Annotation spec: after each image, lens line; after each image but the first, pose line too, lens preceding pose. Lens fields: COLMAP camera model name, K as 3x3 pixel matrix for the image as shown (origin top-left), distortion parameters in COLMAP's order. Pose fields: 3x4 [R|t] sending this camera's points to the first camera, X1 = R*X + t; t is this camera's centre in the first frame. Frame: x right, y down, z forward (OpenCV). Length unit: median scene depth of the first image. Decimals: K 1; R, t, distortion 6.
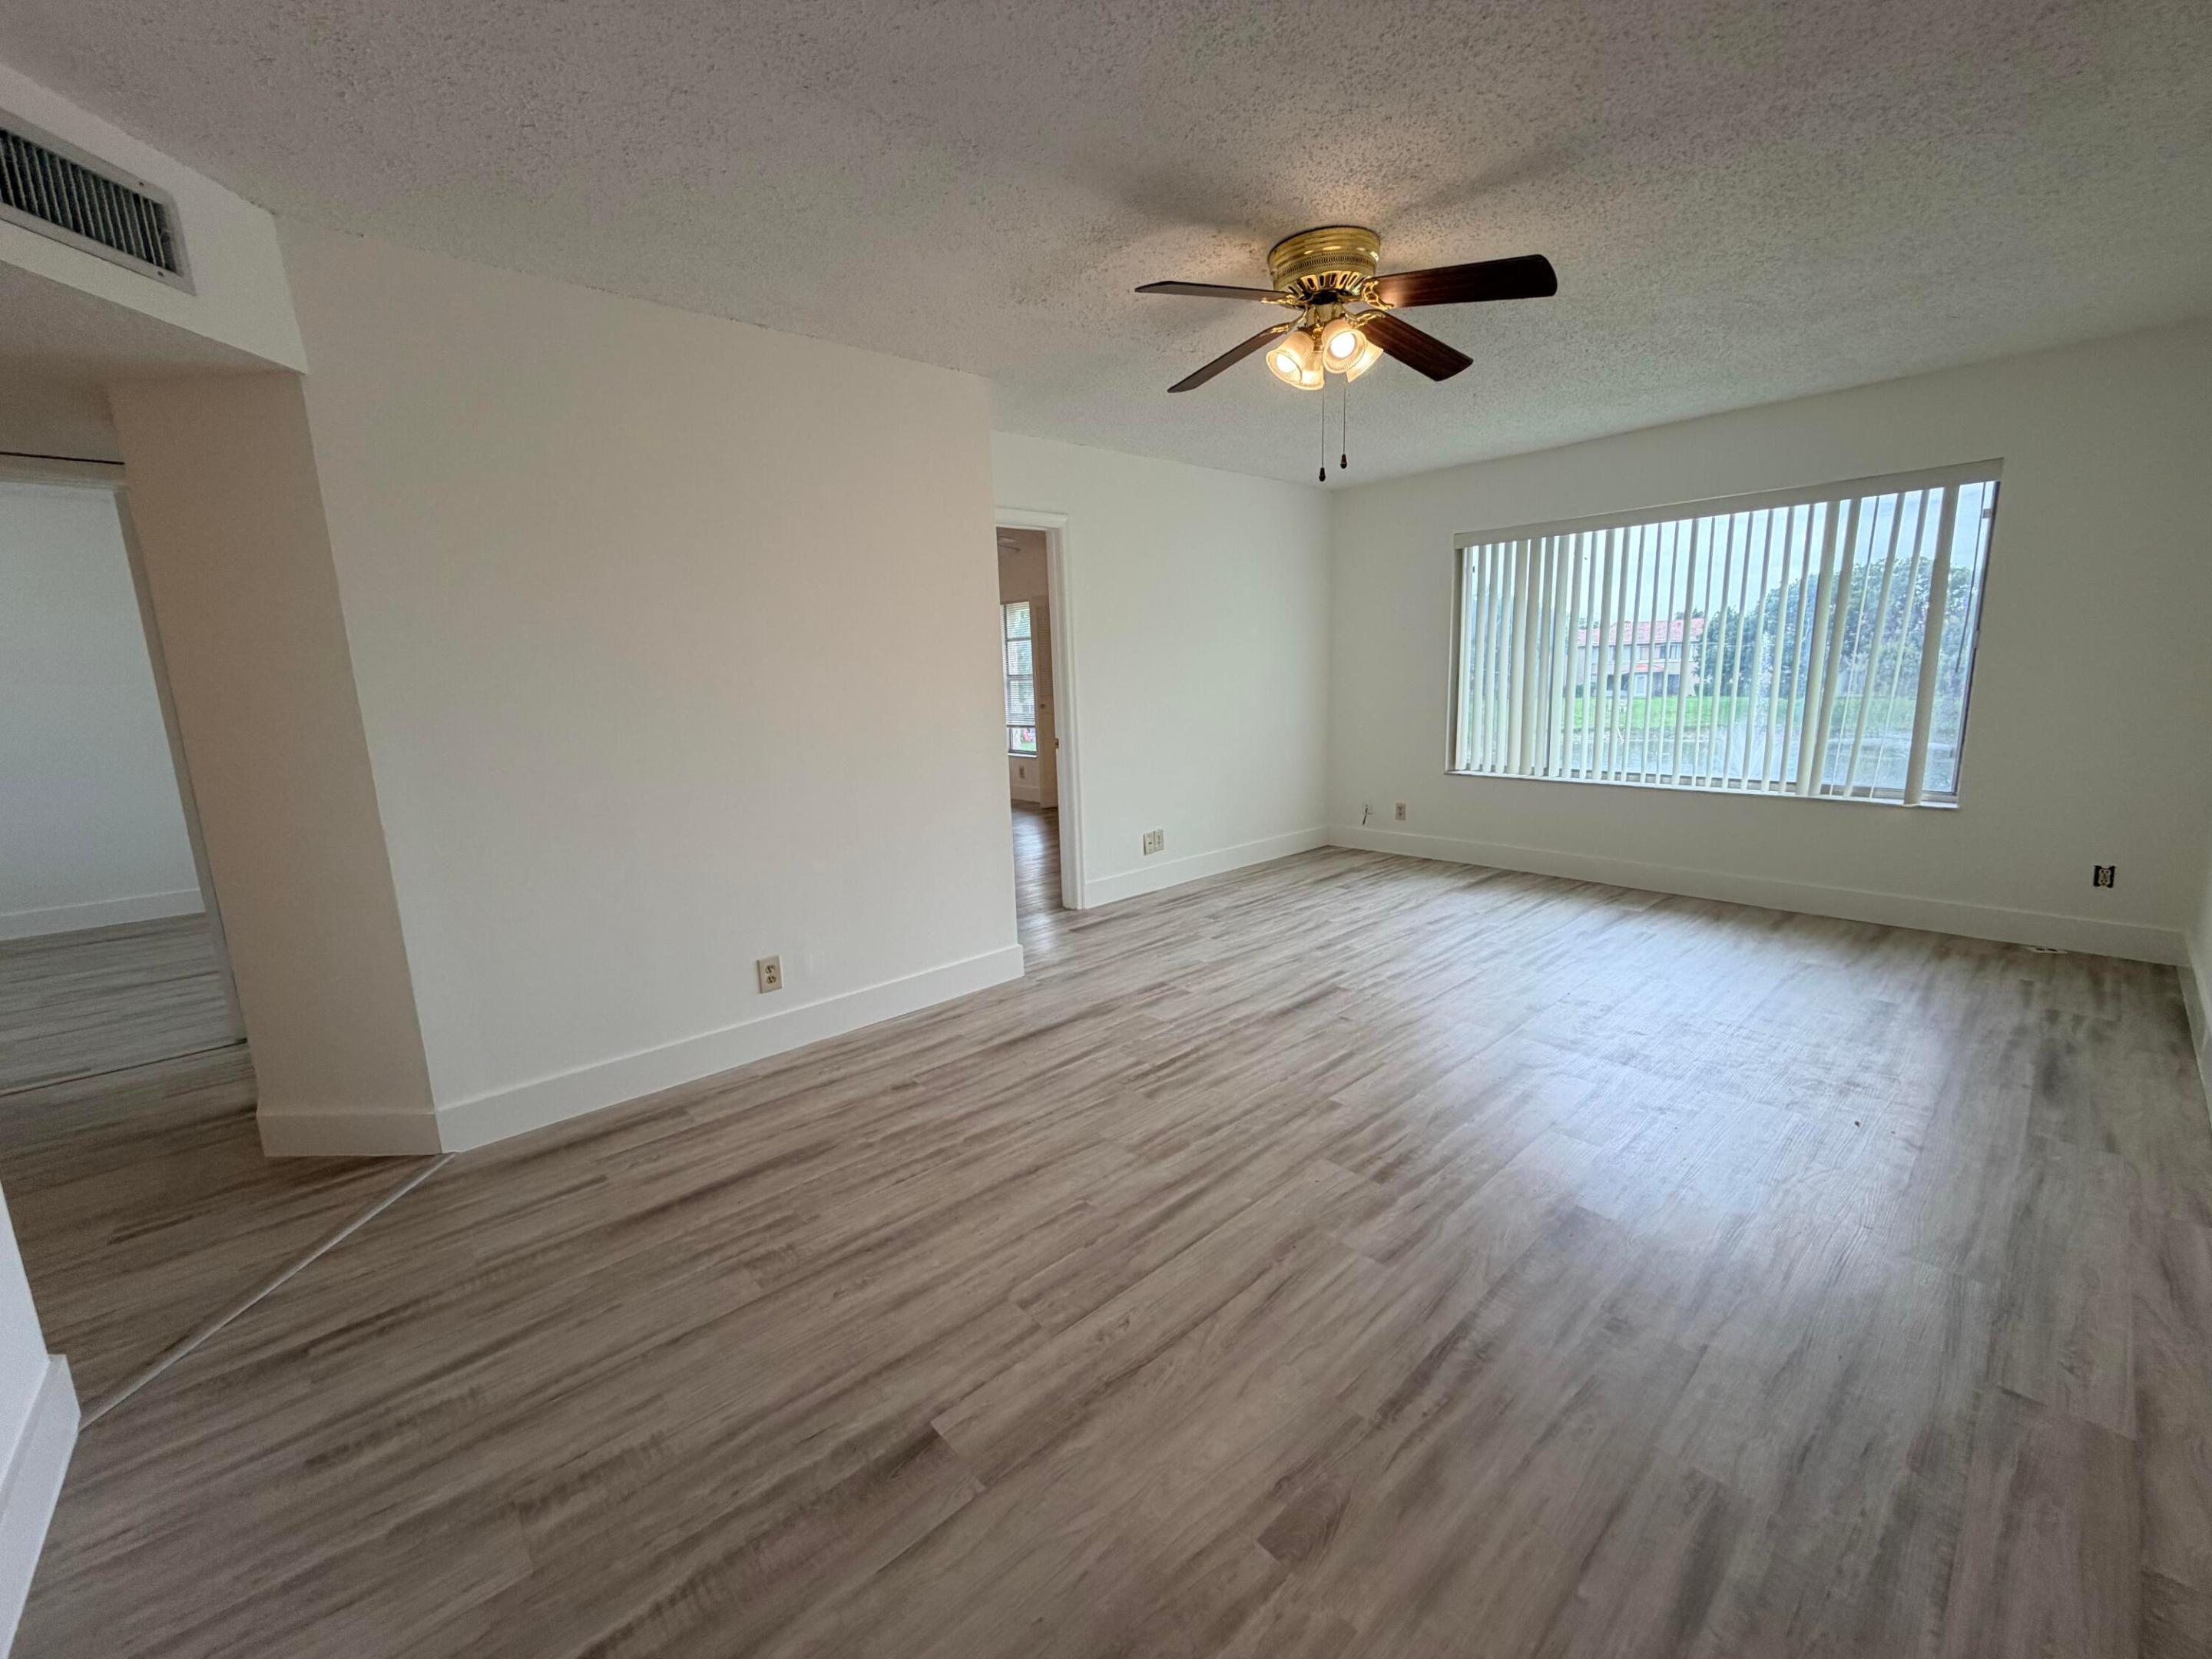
lens RADIAL K [[888.5, 0, 1106.0], [0, 888.5, 829.5], [0, 0, 1]] dist [0.001165, 0.000151]
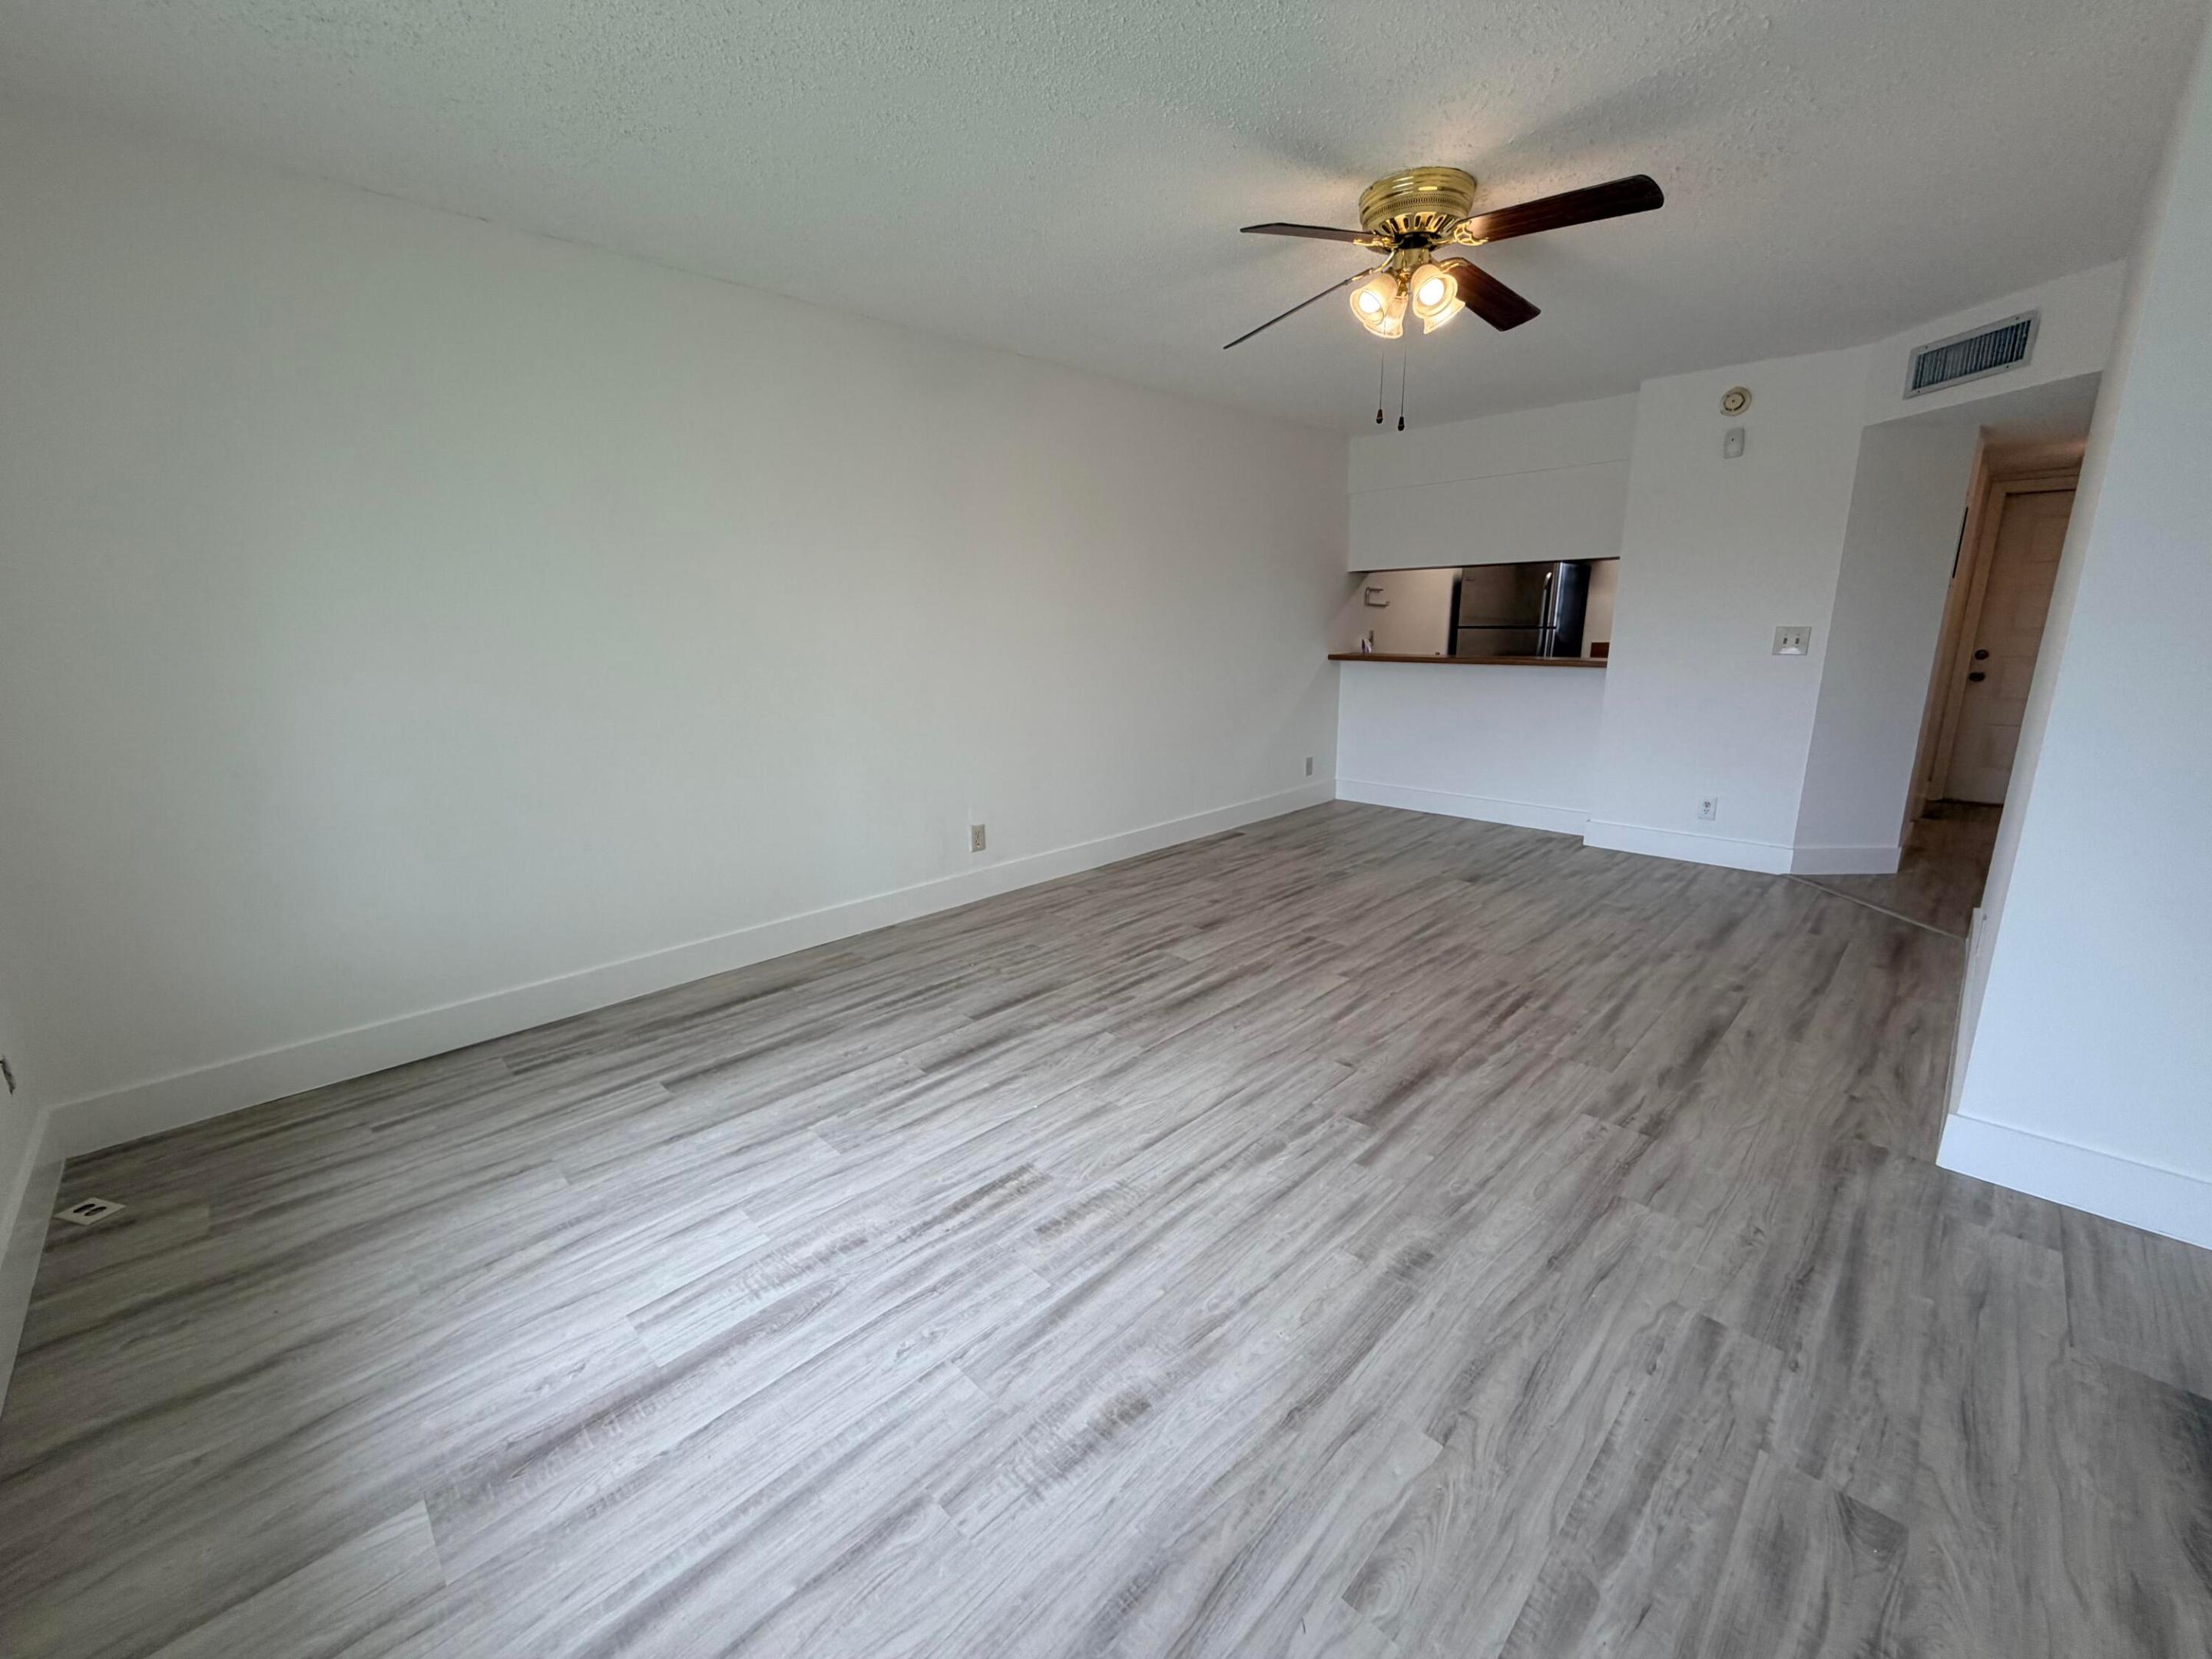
lens RADIAL K [[888.5, 0, 1106.0], [0, 888.5, 829.5], [0, 0, 1]] dist [0.001165, 0.000151]
pose [[-0.997410, 0.057683, -0.042970, 0.487731], [0.035425, 0.913856, 0.404490, -0.300003], [0.062601, 0.401920, -0.913532, 1.570872]]
